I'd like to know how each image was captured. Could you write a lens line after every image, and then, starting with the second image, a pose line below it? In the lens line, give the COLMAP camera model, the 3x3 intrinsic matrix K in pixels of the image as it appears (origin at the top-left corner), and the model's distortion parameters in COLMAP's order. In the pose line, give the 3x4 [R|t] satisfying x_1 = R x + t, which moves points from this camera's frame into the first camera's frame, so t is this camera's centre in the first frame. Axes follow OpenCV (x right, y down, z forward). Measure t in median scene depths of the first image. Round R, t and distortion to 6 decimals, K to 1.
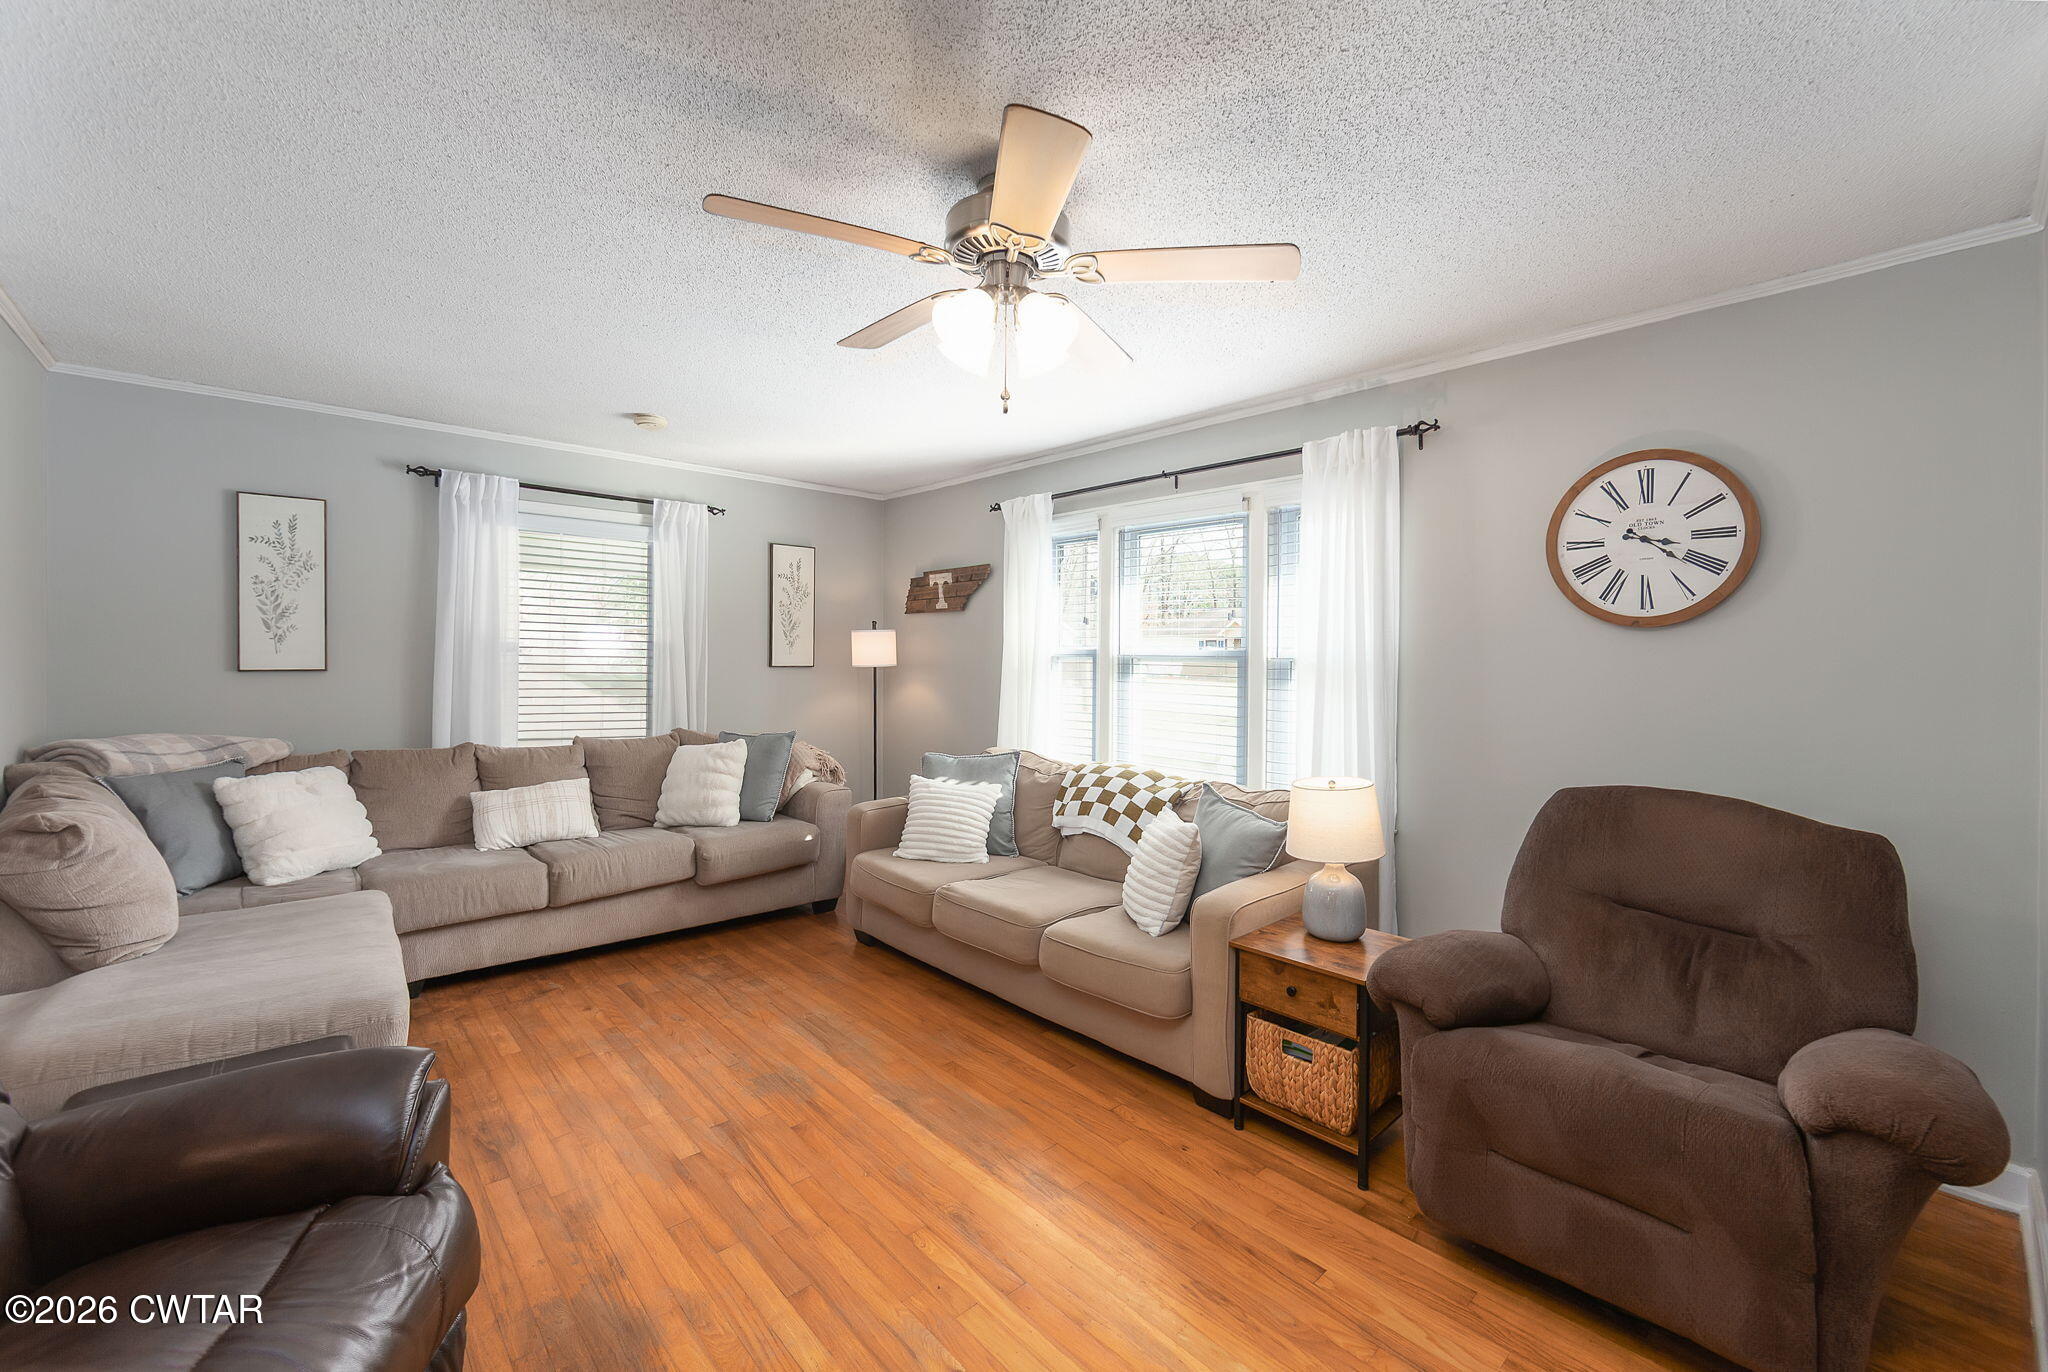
lens RADIAL K [[823.3, 0, 1044.8], [0, 823.3, 664.1], [0, 0, 1]] dist [-0.004497, 0.001397]
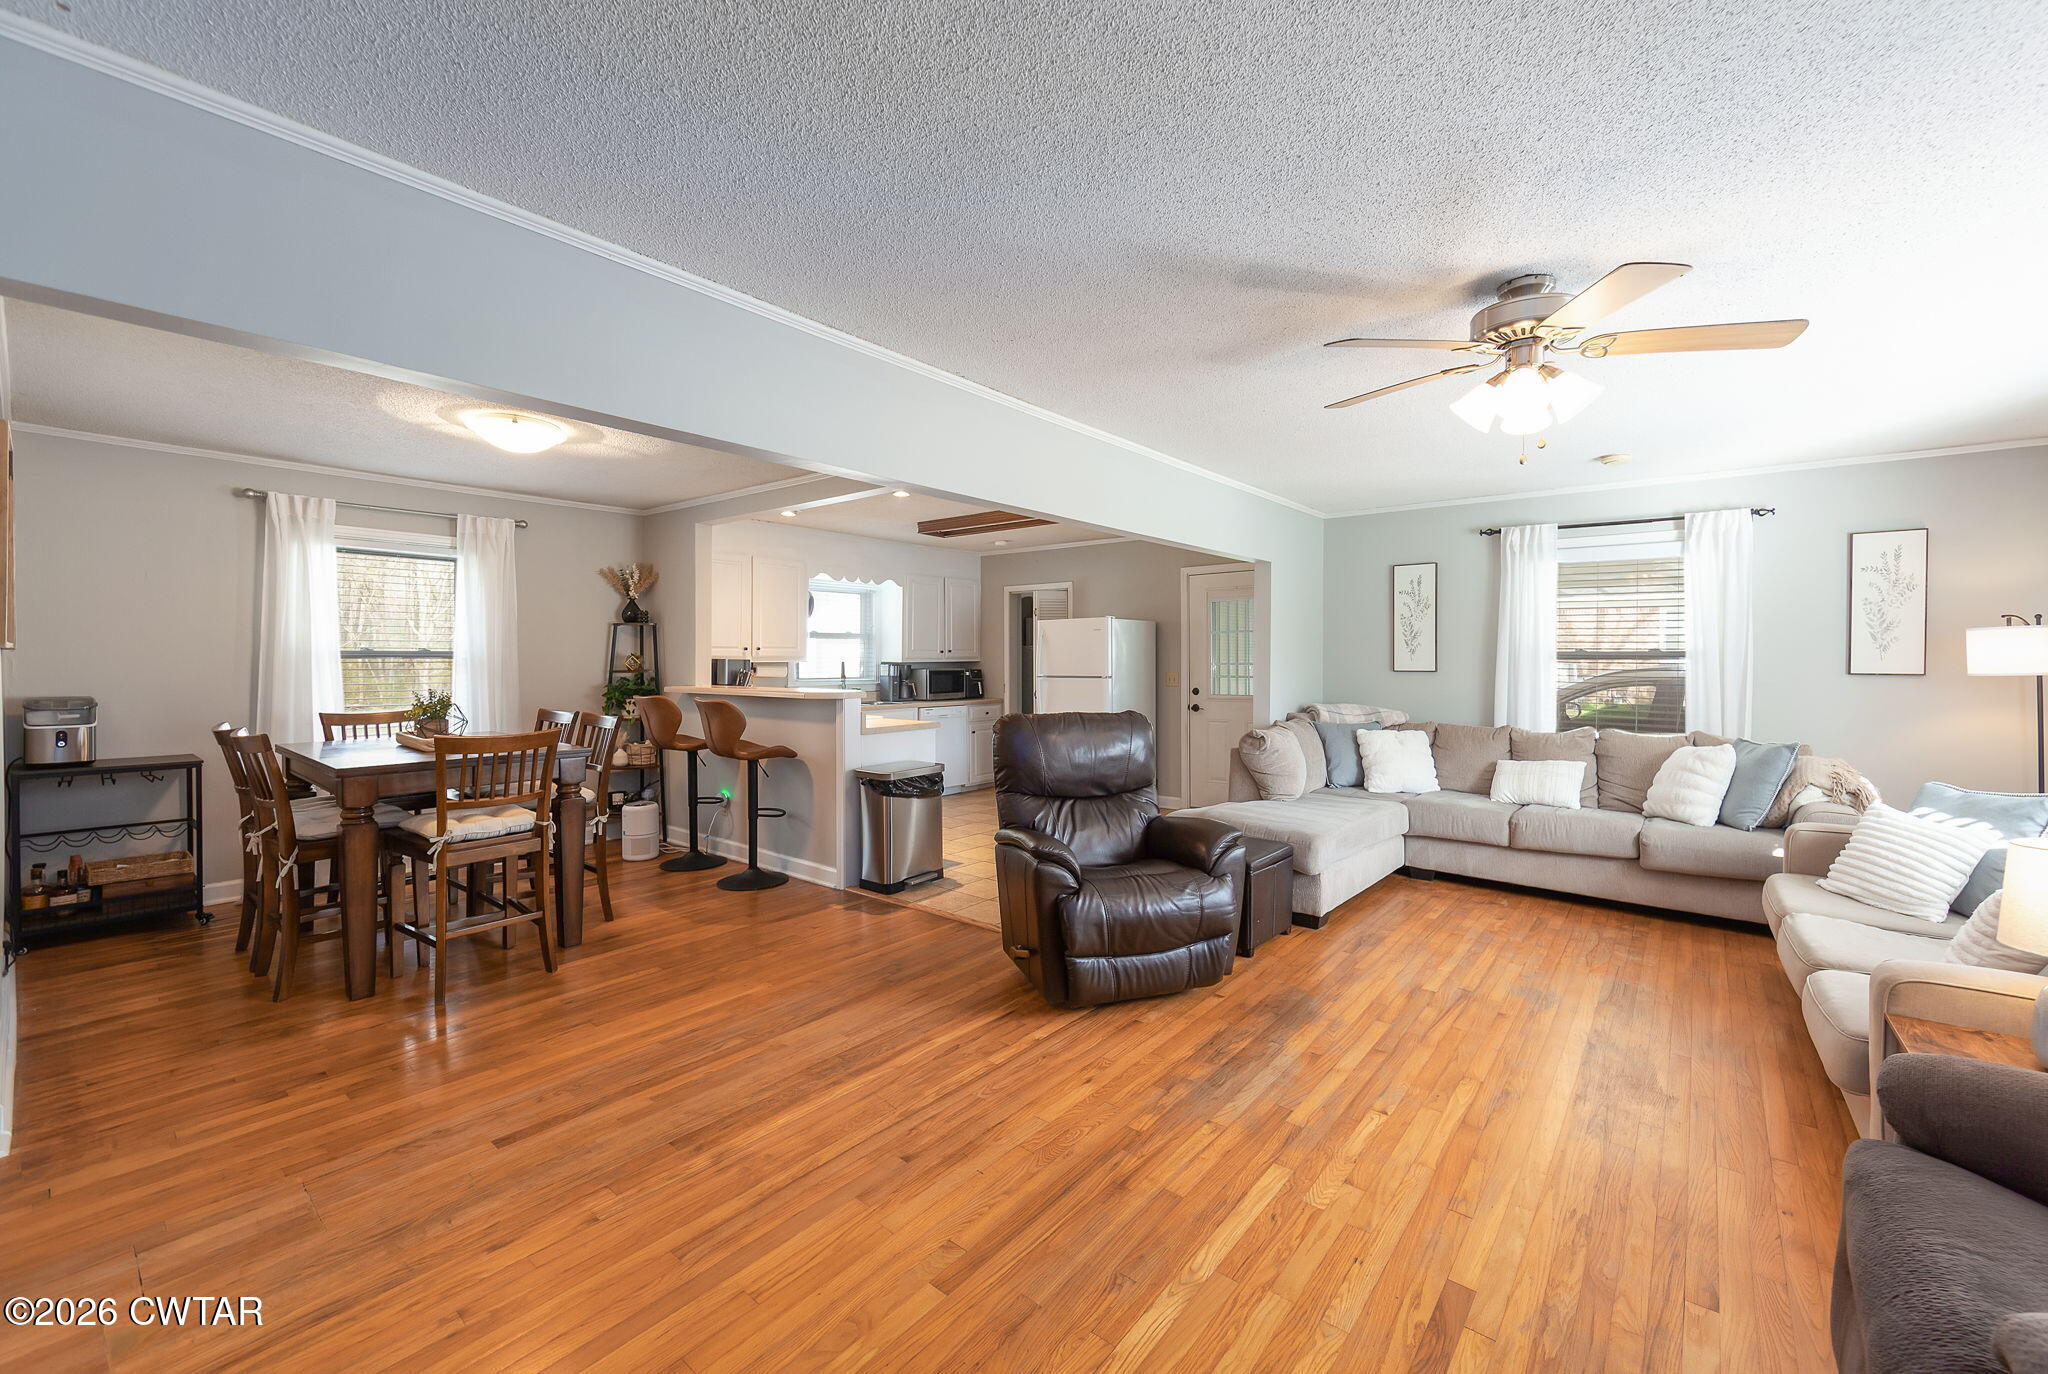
lens RADIAL K [[823.3, 0, 1068.5], [0, 823.3, 642.0], [0, 0, 1]] dist [-0.004497, 0.001397]
pose [[0.163051, -0.030606, -0.986143, 0.617220], [-0.011566, 0.999391, -0.032930, 0.012422], [0.986550, 0.016775, 0.162598, 0.061337]]
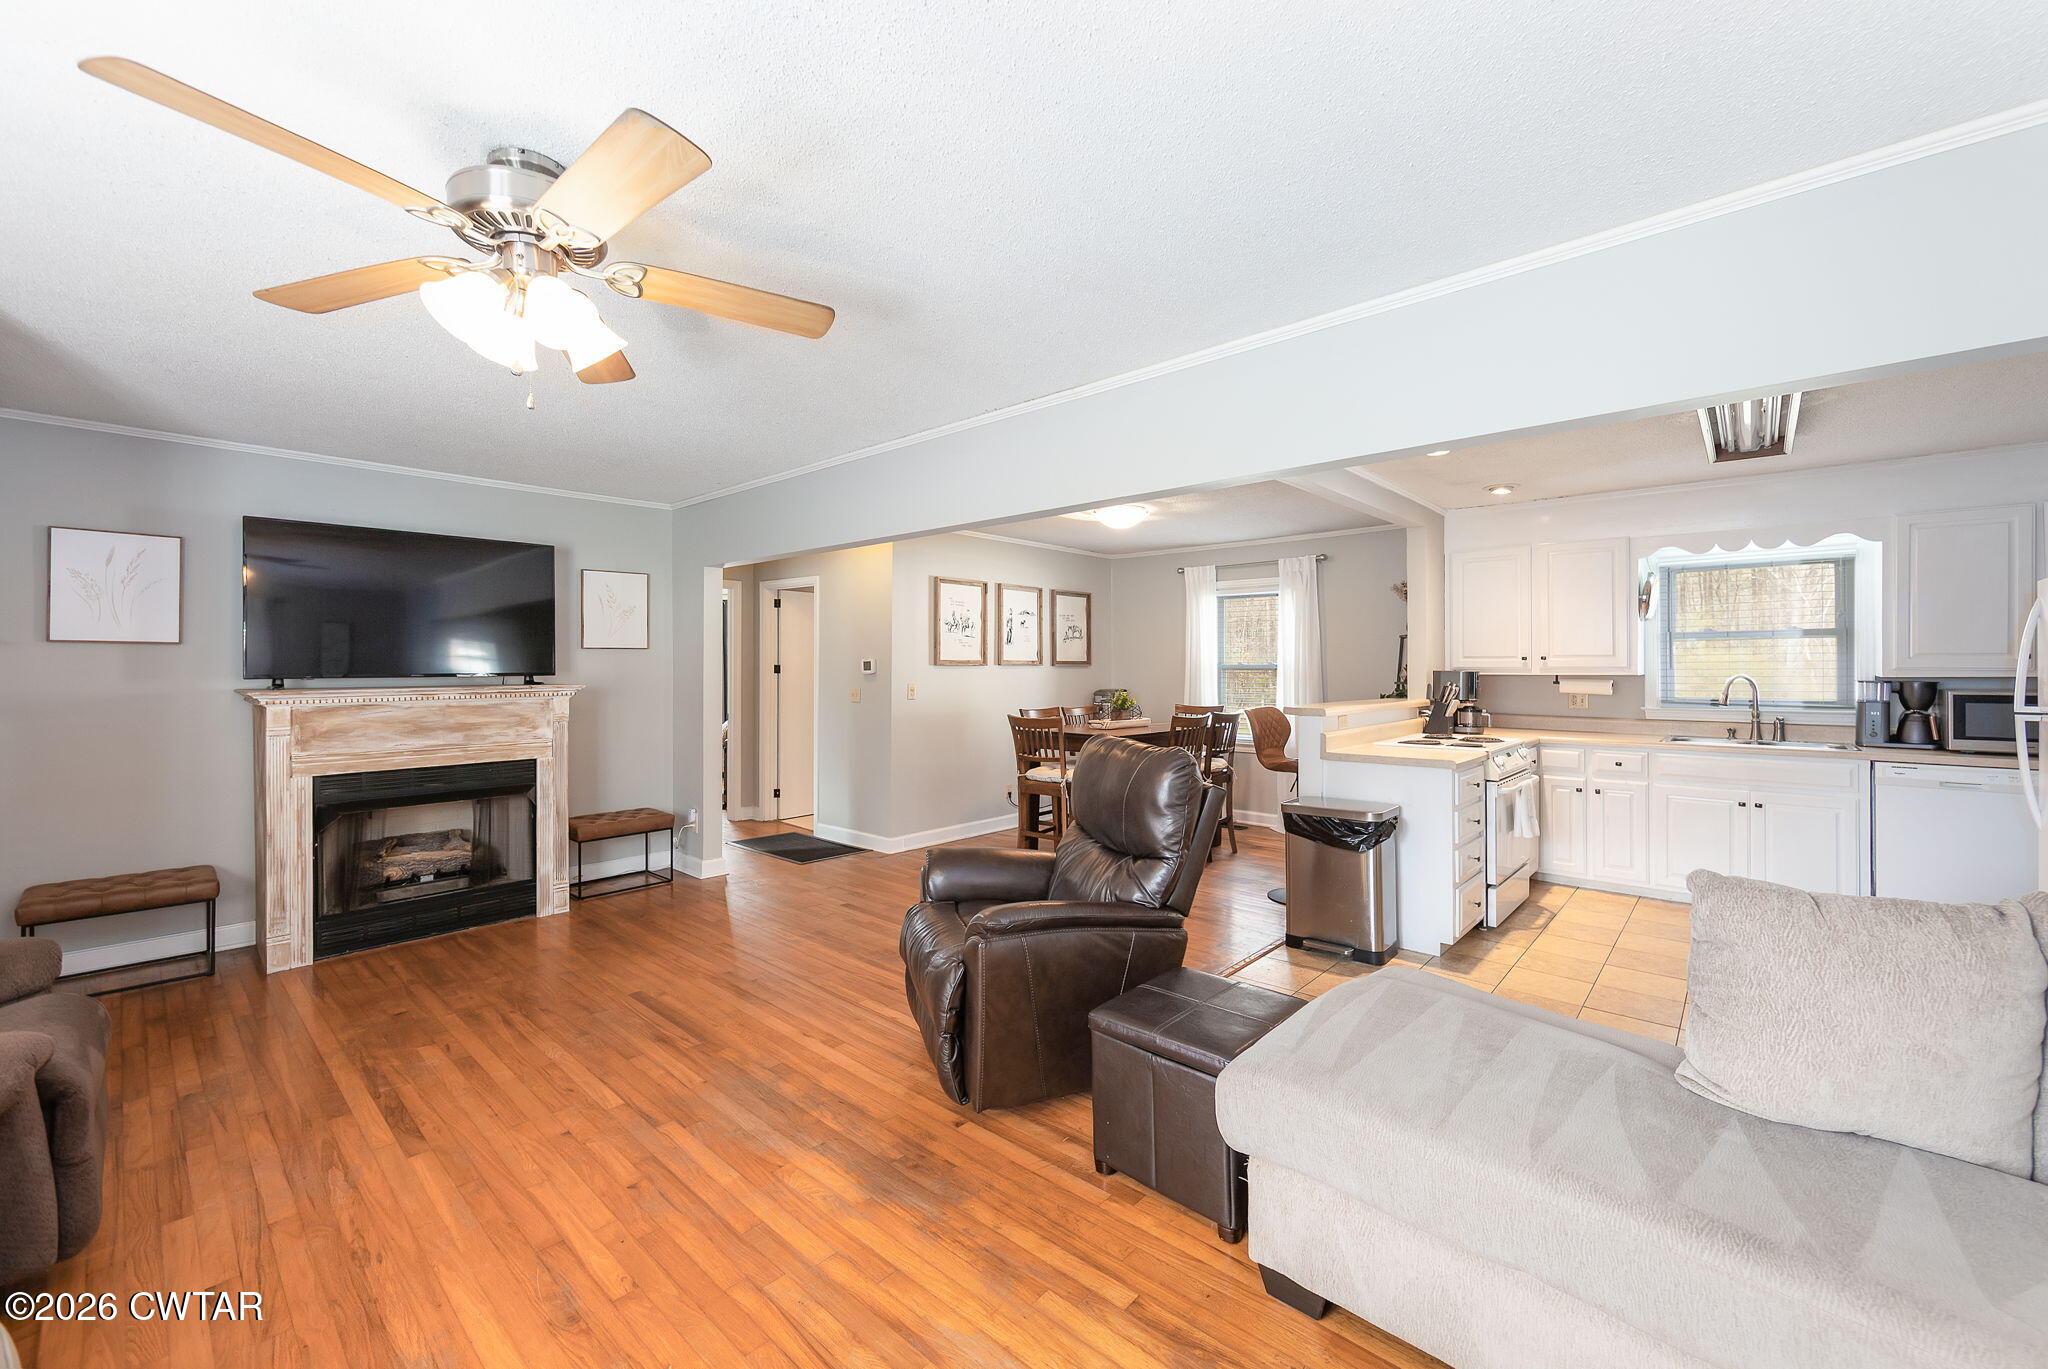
lens RADIAL K [[823.3, 0, 1041.3], [0, 823.3, 661.0], [0, 0, 1]] dist [-0.004497, 0.001397]
pose [[-0.995727, -0.009748, -0.091825, -0.297858], [-0.010047, 0.999946, 0.002788, -0.015756], [0.091793, 0.003698, -0.995771, 1.103057]]
